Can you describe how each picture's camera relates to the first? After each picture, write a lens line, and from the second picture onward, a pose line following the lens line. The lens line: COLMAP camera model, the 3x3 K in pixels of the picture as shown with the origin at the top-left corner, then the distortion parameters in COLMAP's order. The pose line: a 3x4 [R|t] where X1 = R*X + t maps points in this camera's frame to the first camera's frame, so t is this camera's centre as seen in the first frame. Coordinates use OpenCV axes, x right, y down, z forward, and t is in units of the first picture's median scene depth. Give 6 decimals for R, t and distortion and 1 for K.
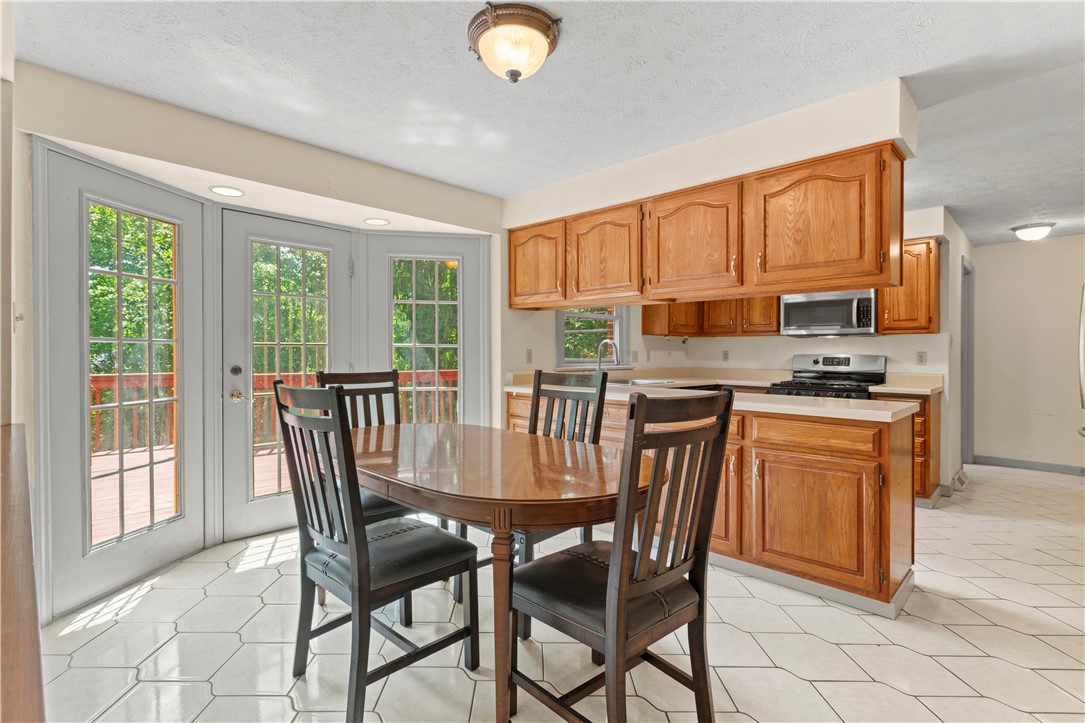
lens RADIAL K [[517.2, 0, 533.7], [0, 517.2, 356.5], [0, 0, 1]] dist [-0.006410, 0.002897]
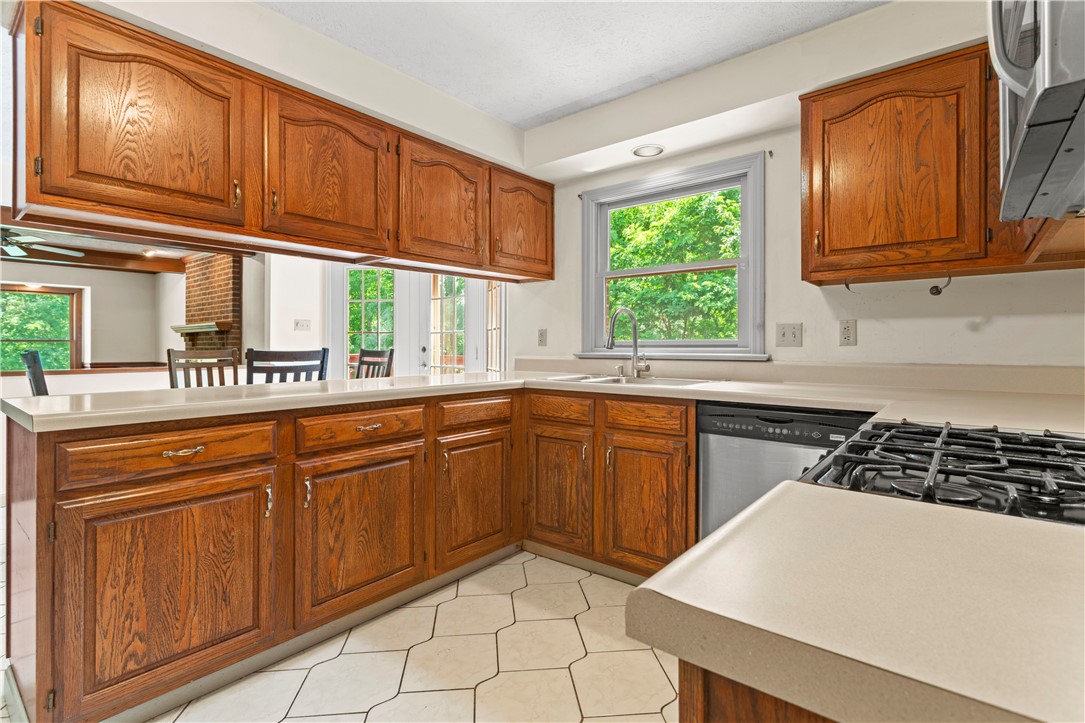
lens RADIAL K [[517.2, 0, 538.5], [0, 517.2, 348.2], [0, 0, 1]] dist [-0.006410, 0.002897]
pose [[0.092743, 0.000553, -0.995690, 0.856449], [-0.003885, 0.999992, 0.000193, 0.017038], [0.995683, 0.003851, 0.092744, 0.970020]]
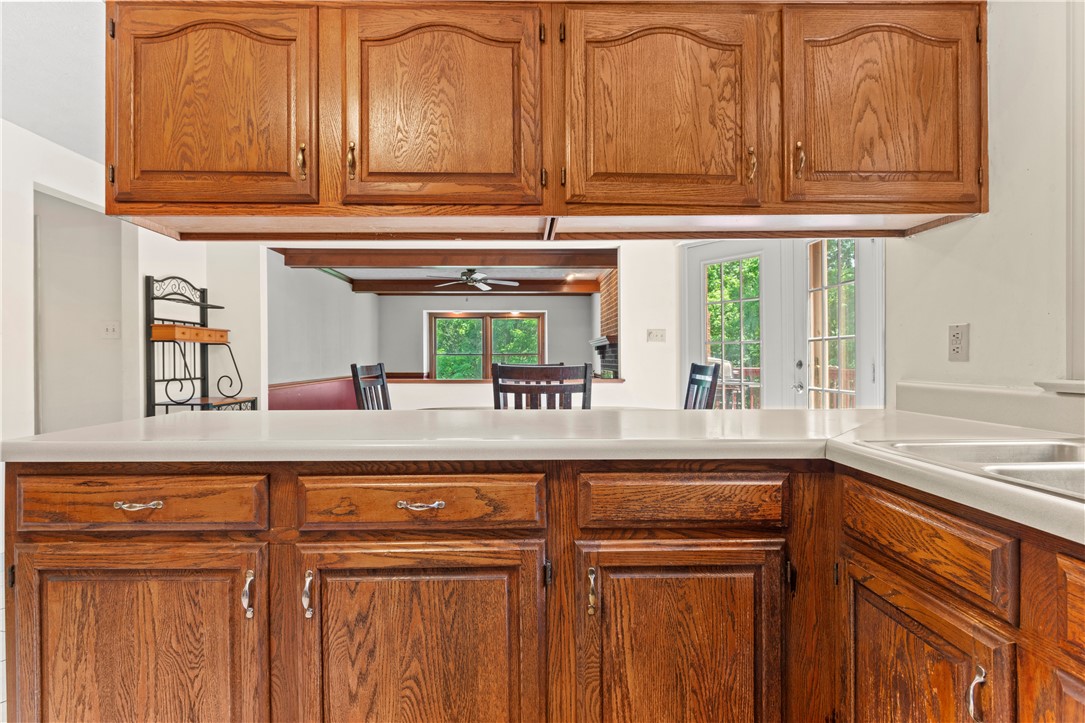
lens RADIAL K [[517.2, 0, 530.1], [0, 517.2, 356.8], [0, 0, 1]] dist [-0.006410, 0.002897]
pose [[-0.698898, -0.004726, -0.715206, 0.509505], [-0.004939, 0.999986, -0.001782, 0.011924], [0.715205, 0.002287, -0.698911, 1.098230]]
